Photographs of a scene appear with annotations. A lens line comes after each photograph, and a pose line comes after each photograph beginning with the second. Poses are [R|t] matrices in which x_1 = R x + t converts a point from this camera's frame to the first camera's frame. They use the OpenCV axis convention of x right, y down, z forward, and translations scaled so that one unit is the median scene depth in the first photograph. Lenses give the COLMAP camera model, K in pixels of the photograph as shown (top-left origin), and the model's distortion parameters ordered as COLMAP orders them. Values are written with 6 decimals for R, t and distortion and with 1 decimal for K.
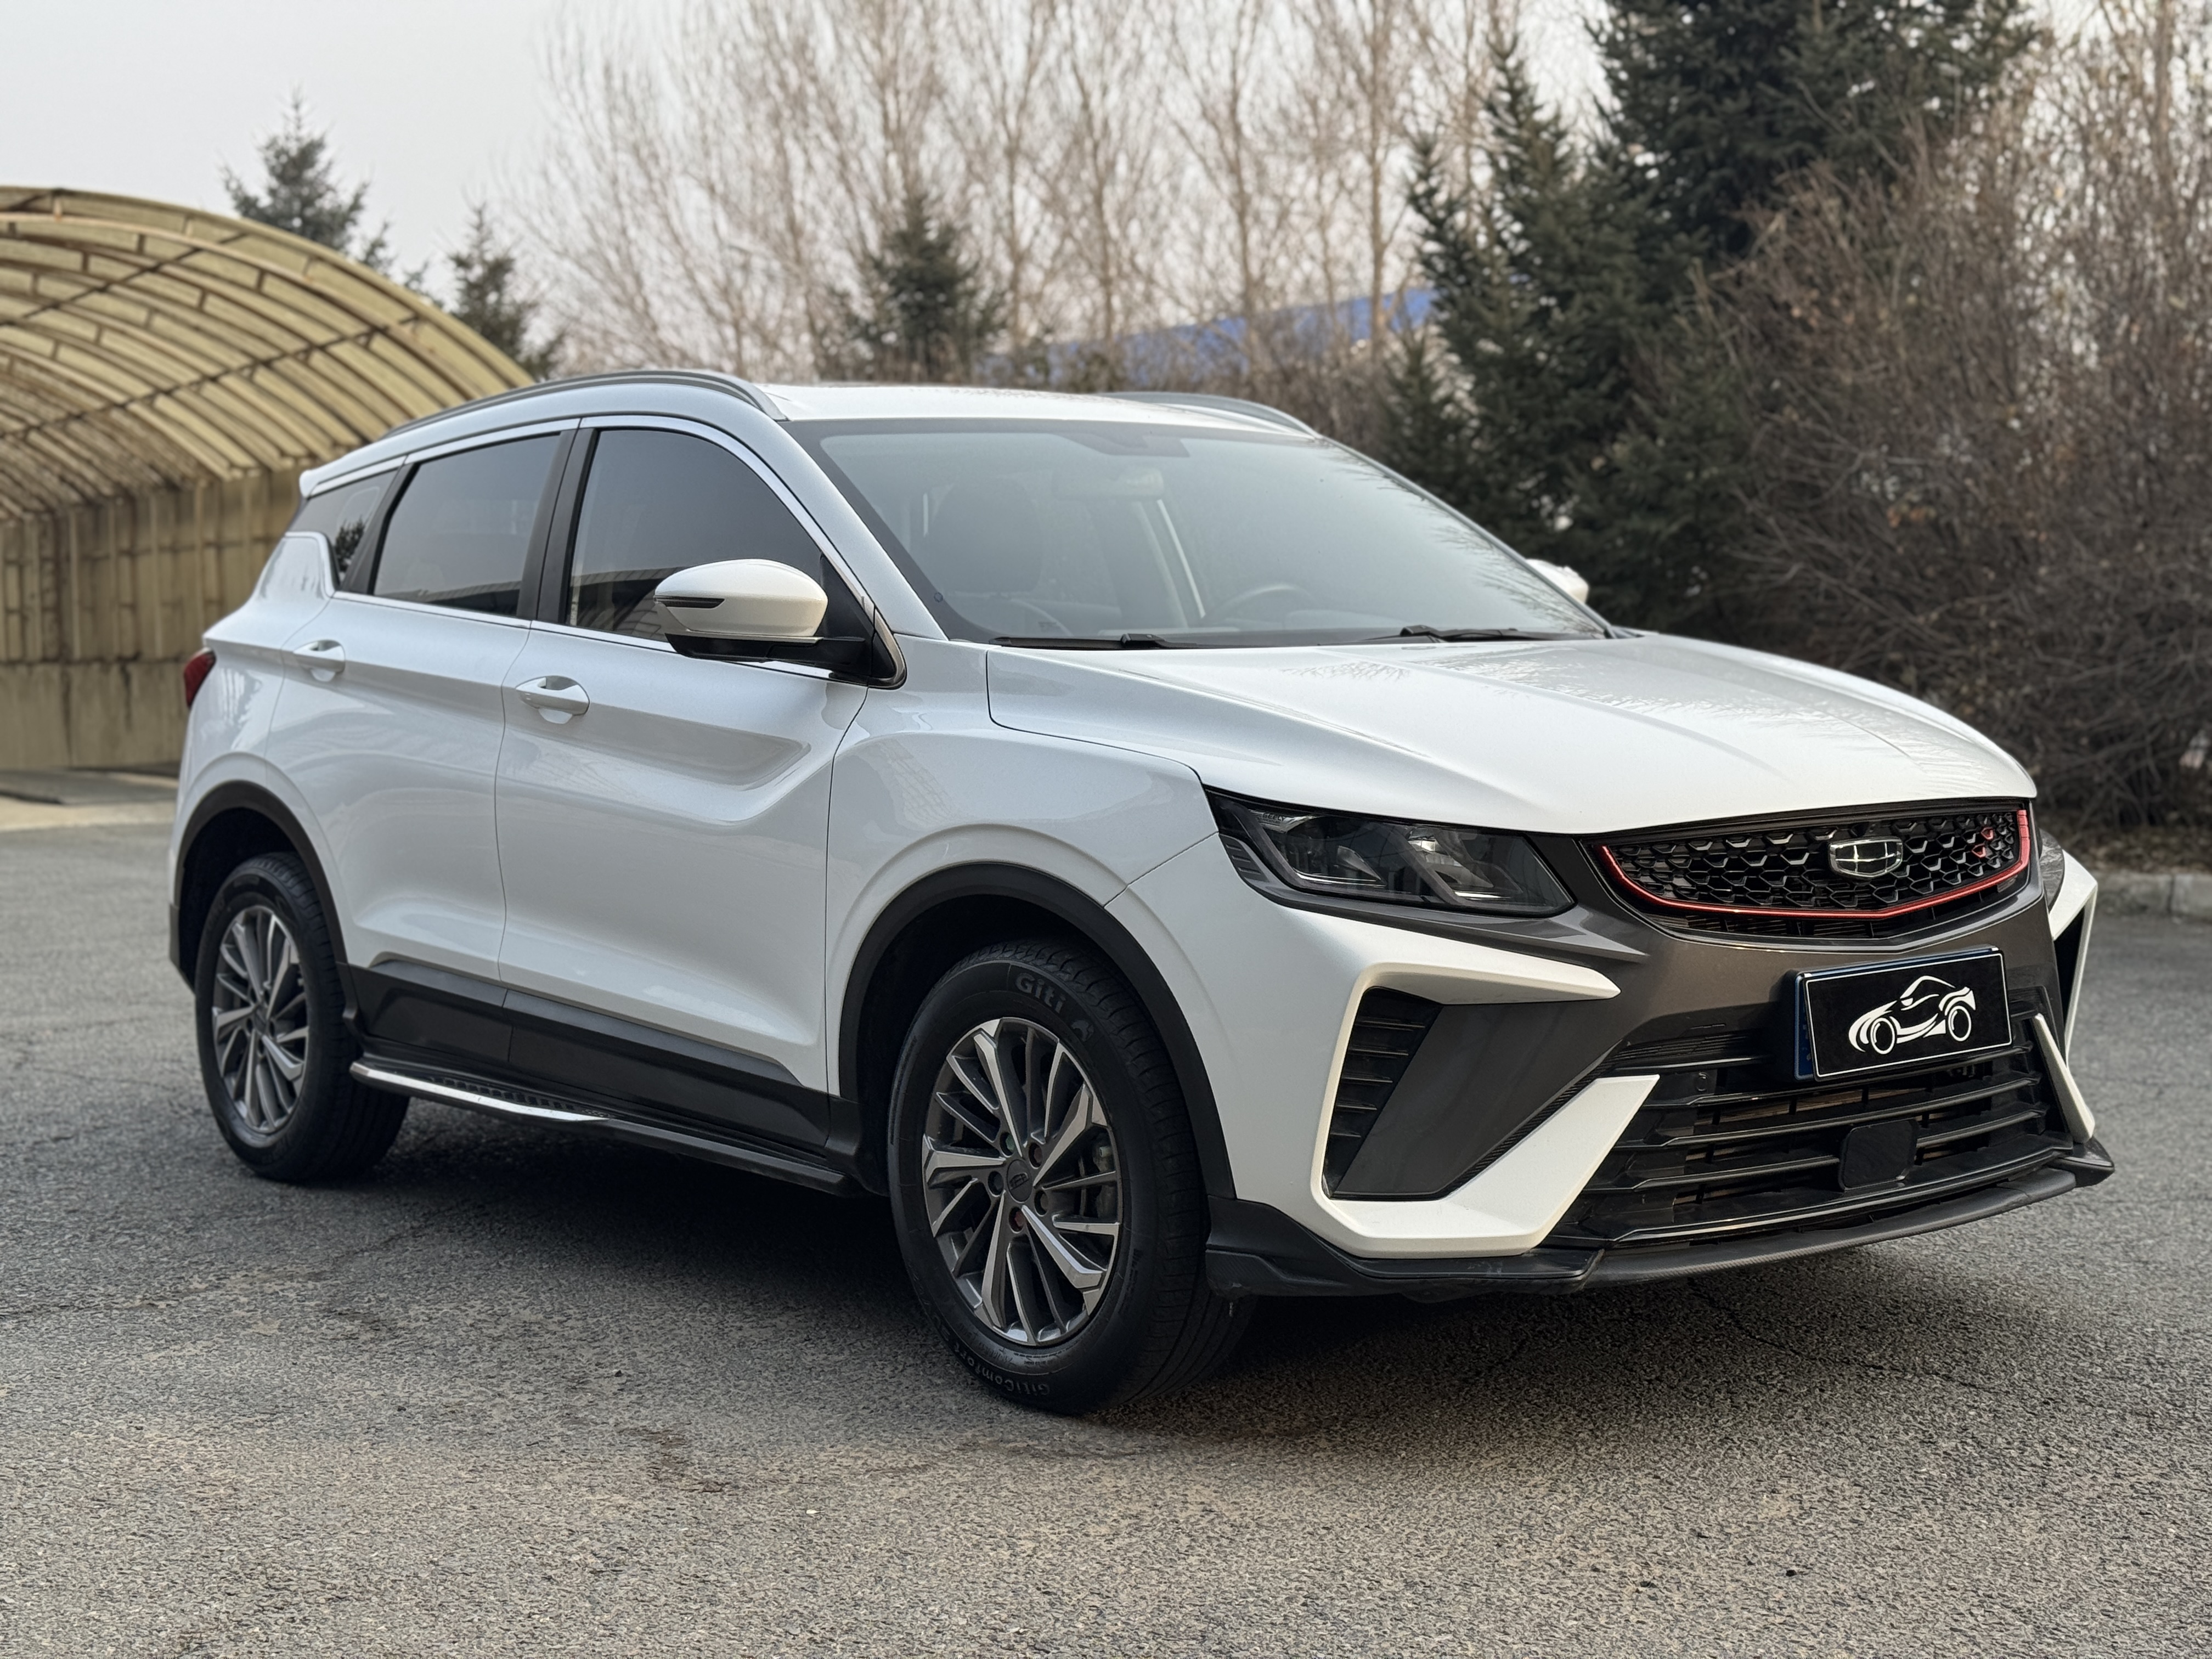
lens RADIAL K [[3109.5, 0, 1102.1], [0, 3109.5, 827.2], [0, 0, 1]] dist [0.117437, 0.000000]
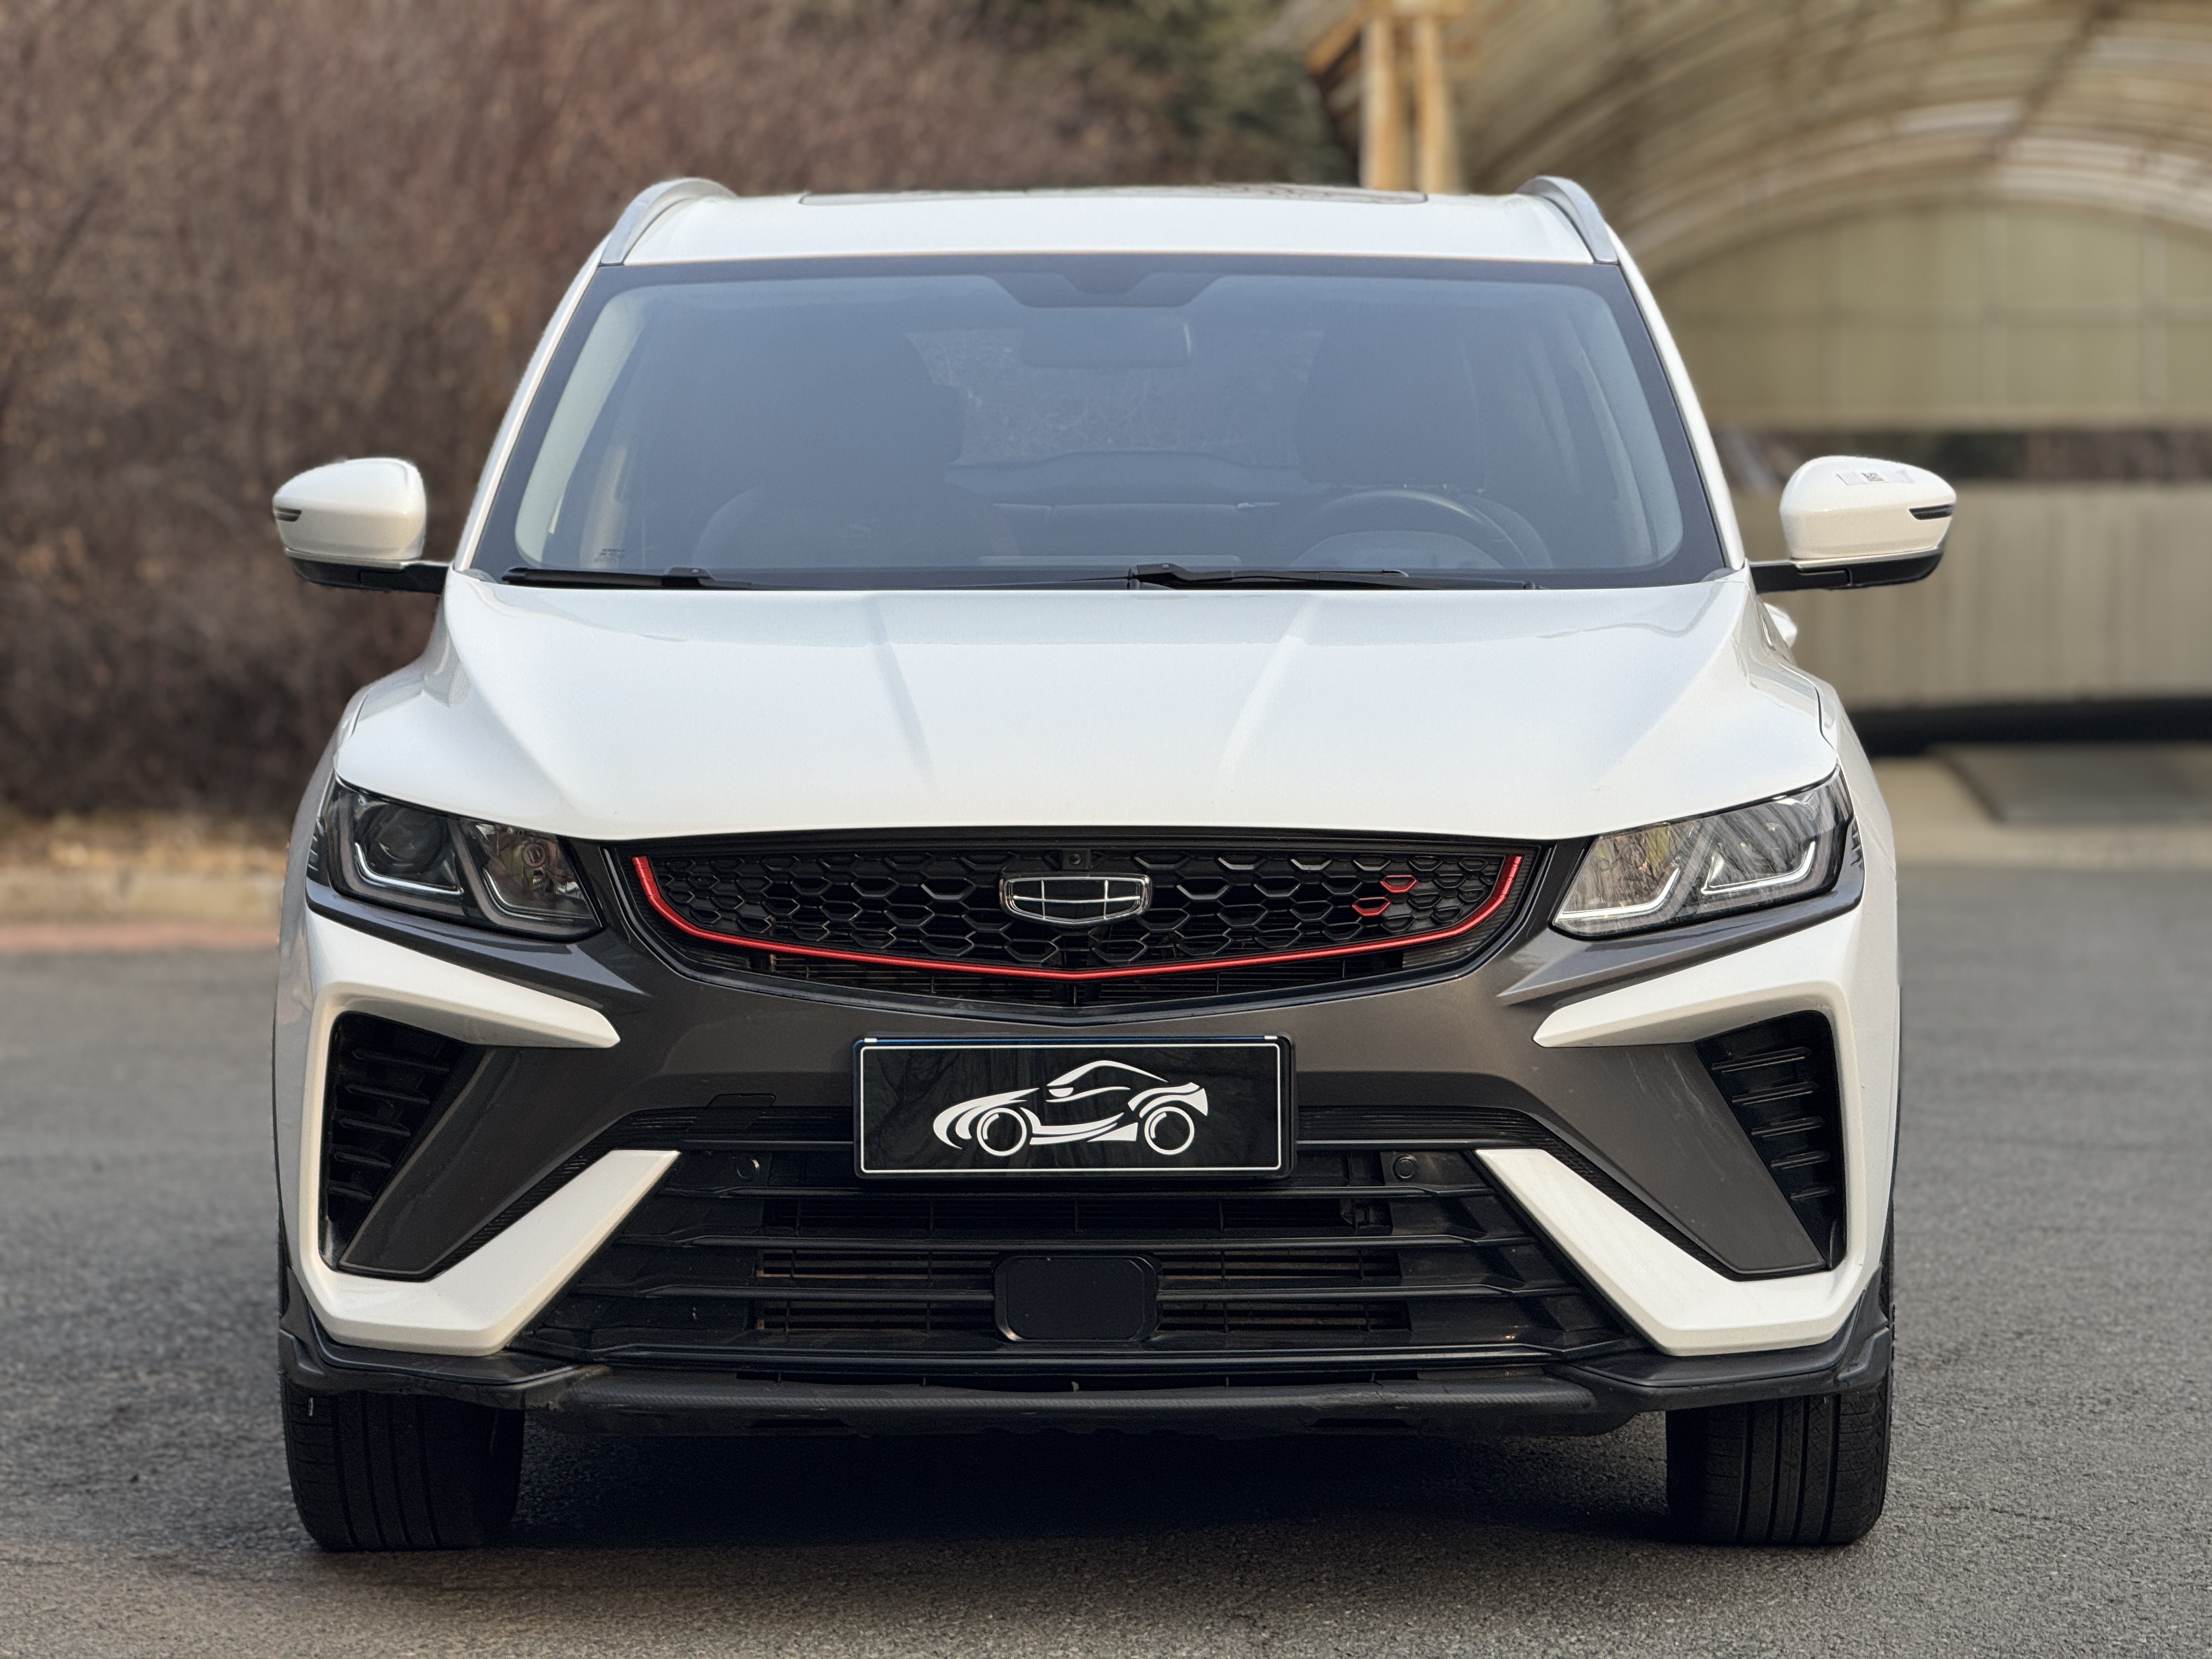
lens RADIAL K [[7794.7, 0, 1107.1], [0, 7794.7, 830.6], [0, 0, 1]] dist [0.332421, 0.000000]
pose [[0.763339, 0.046732, -0.644306, 1.479974], [-0.053475, 0.998528, 0.009070, -0.024355], [0.643781, 0.027531, 0.764714, -0.423917]]
